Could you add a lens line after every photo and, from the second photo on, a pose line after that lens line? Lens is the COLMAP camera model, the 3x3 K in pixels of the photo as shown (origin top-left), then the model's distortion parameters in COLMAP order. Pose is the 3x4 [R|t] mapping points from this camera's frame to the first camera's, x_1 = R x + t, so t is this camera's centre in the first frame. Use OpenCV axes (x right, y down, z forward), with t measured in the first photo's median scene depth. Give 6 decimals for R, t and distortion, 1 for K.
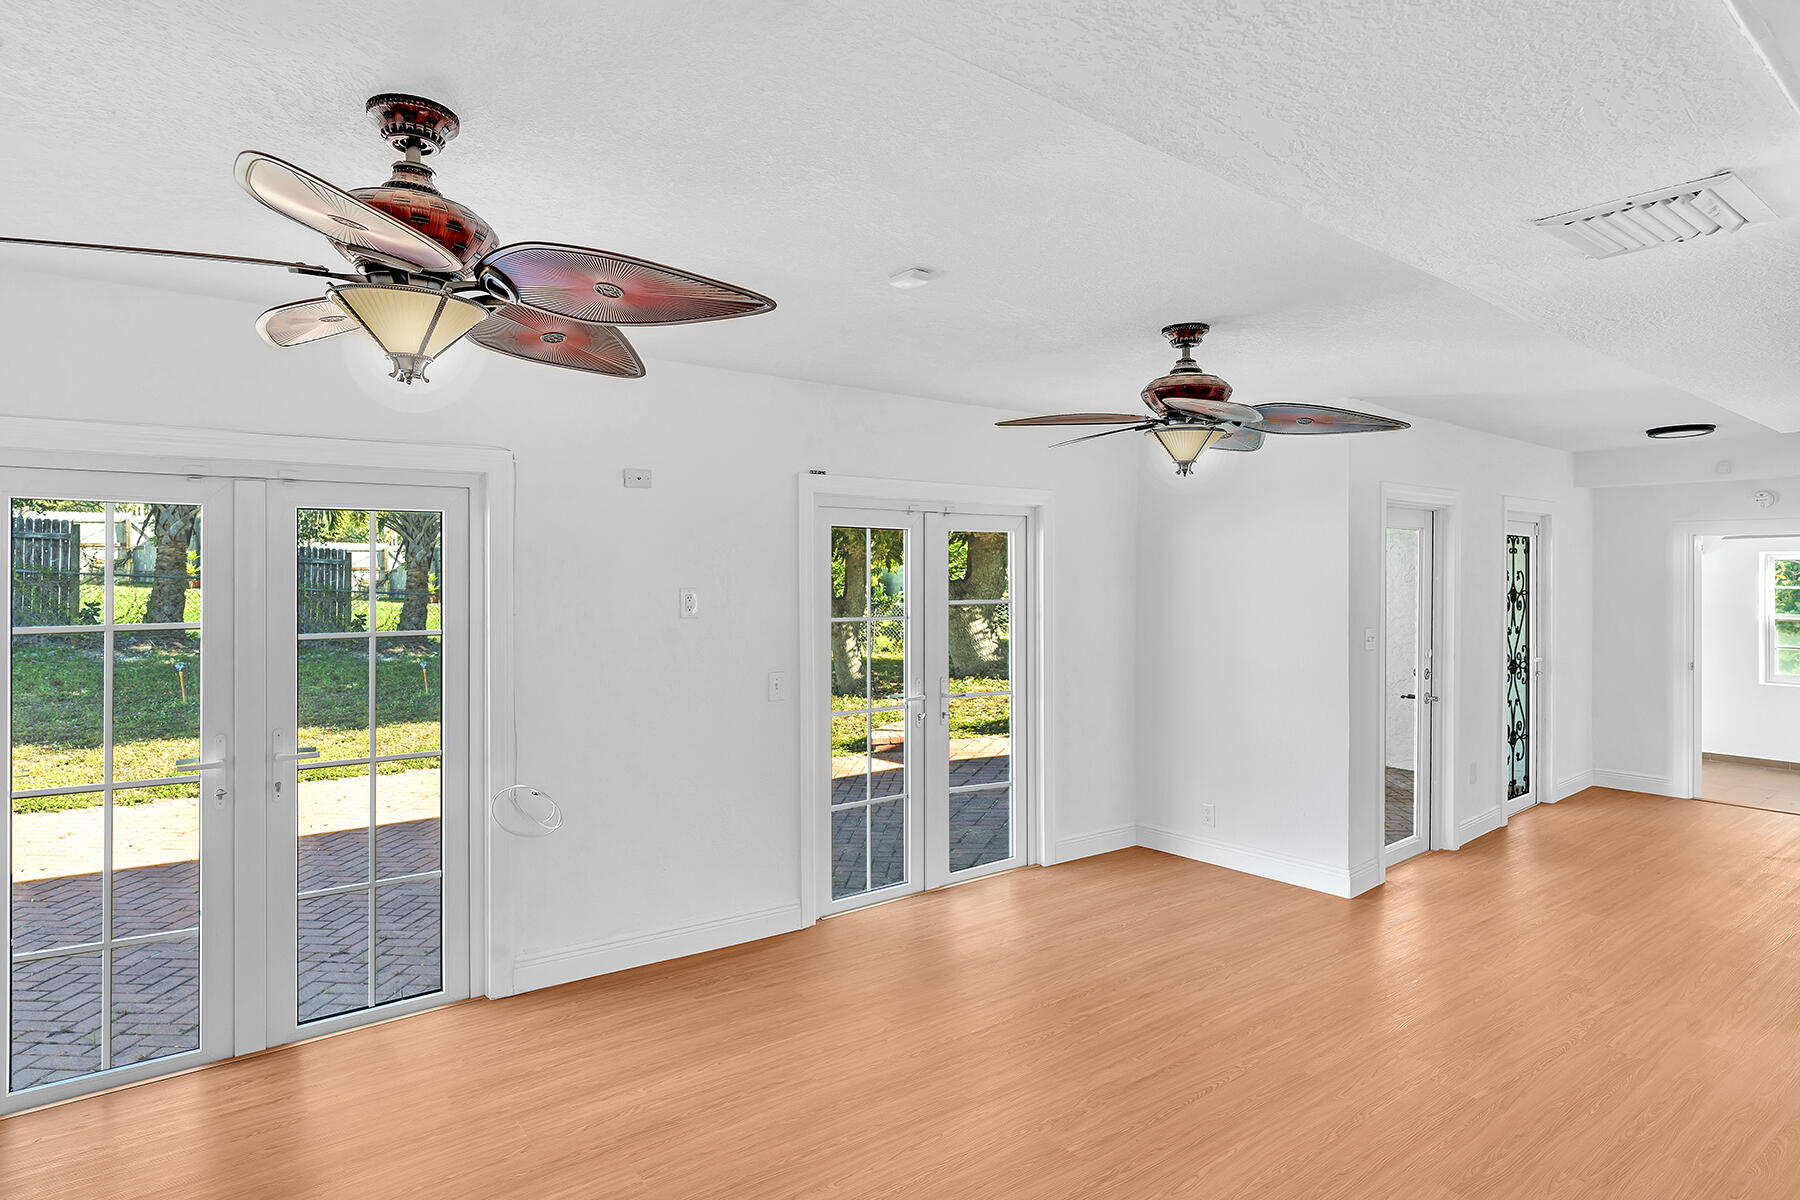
lens RADIAL K [[986.3, 0, 898.4], [0, 986.3, 568.4], [0, 0, 1]] dist [0.001797, 0.002142]
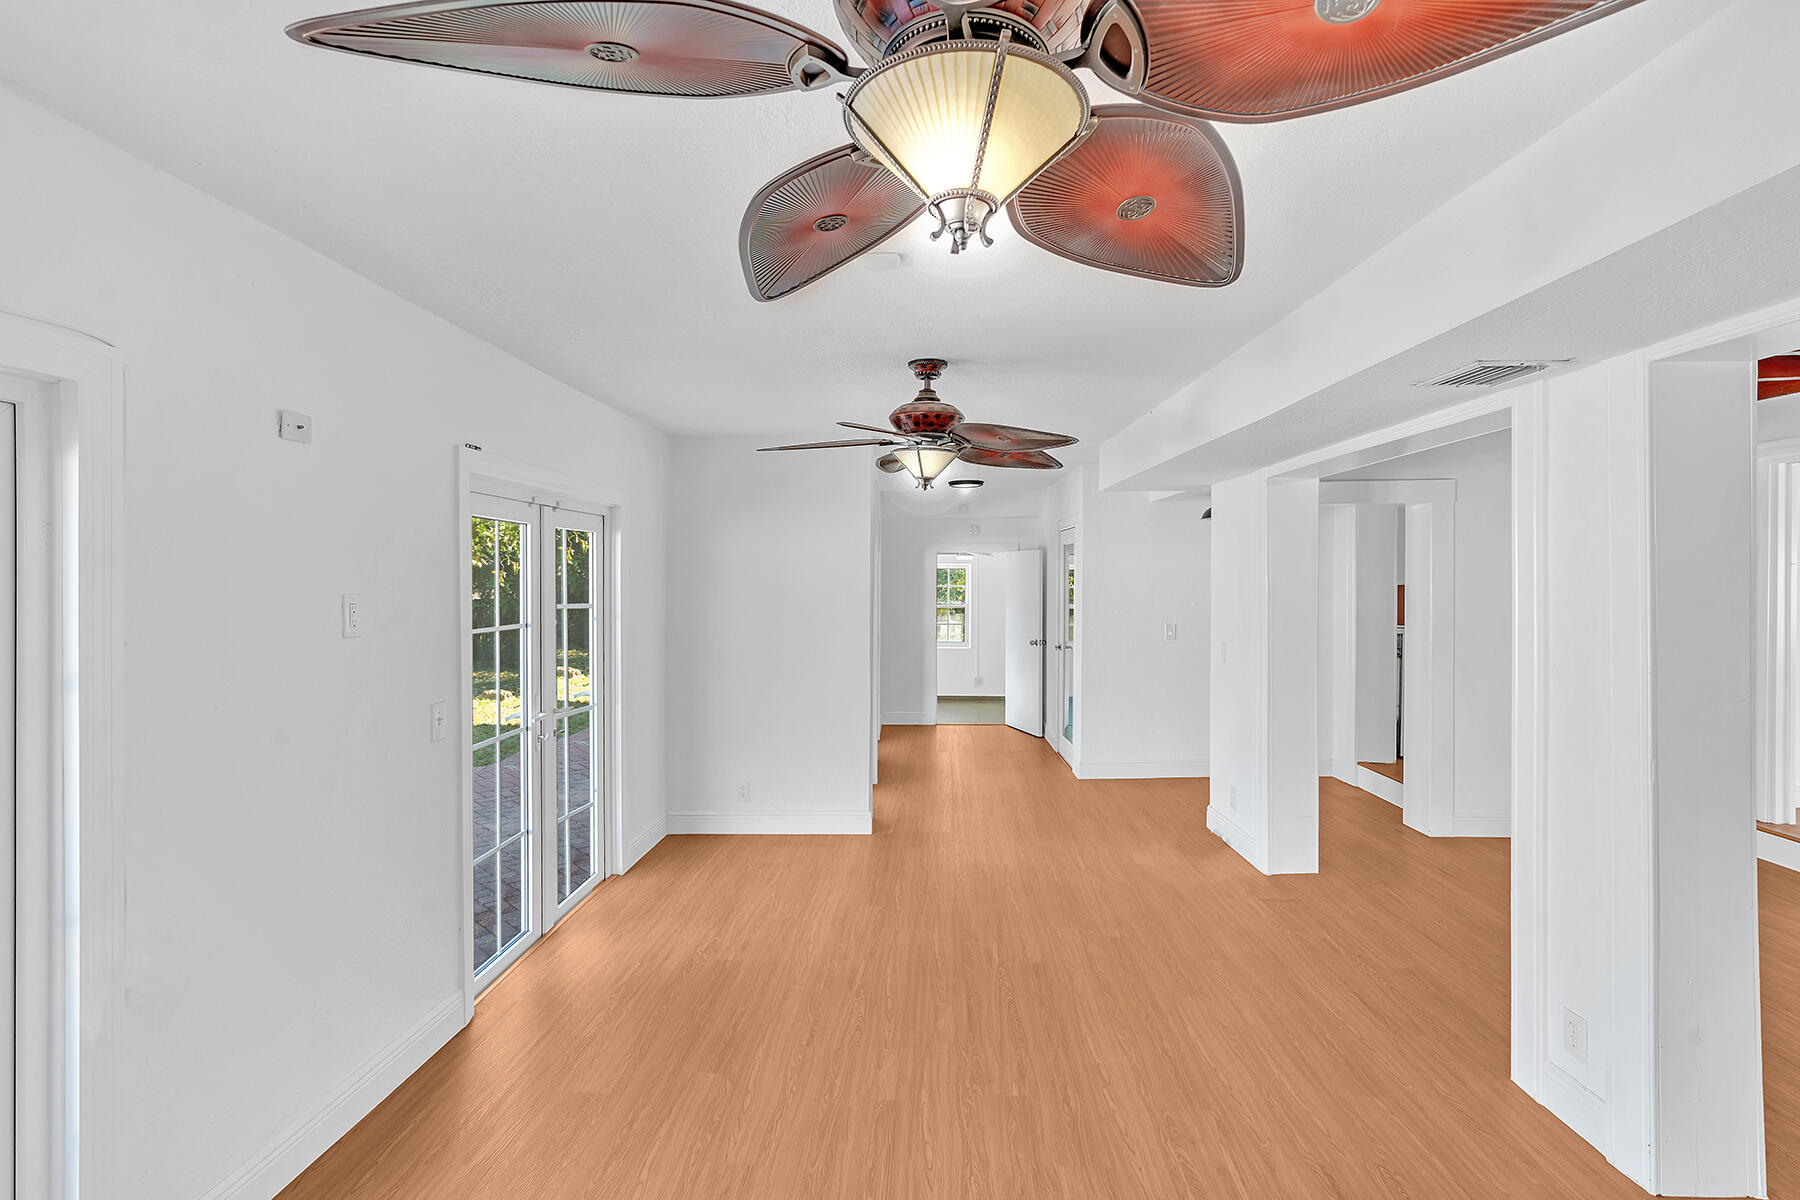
lens RADIAL K [[868.7, 0, 892.4], [0, 868.7, 572.9], [0, 0, 1]] dist [0.001741, 0.001417]
pose [[0.647598, 0.005139, 0.761965, -0.489935], [-0.003947, 0.999986, -0.003390, 0.007249], [-0.761972, -0.000812, 0.647609, 0.350014]]
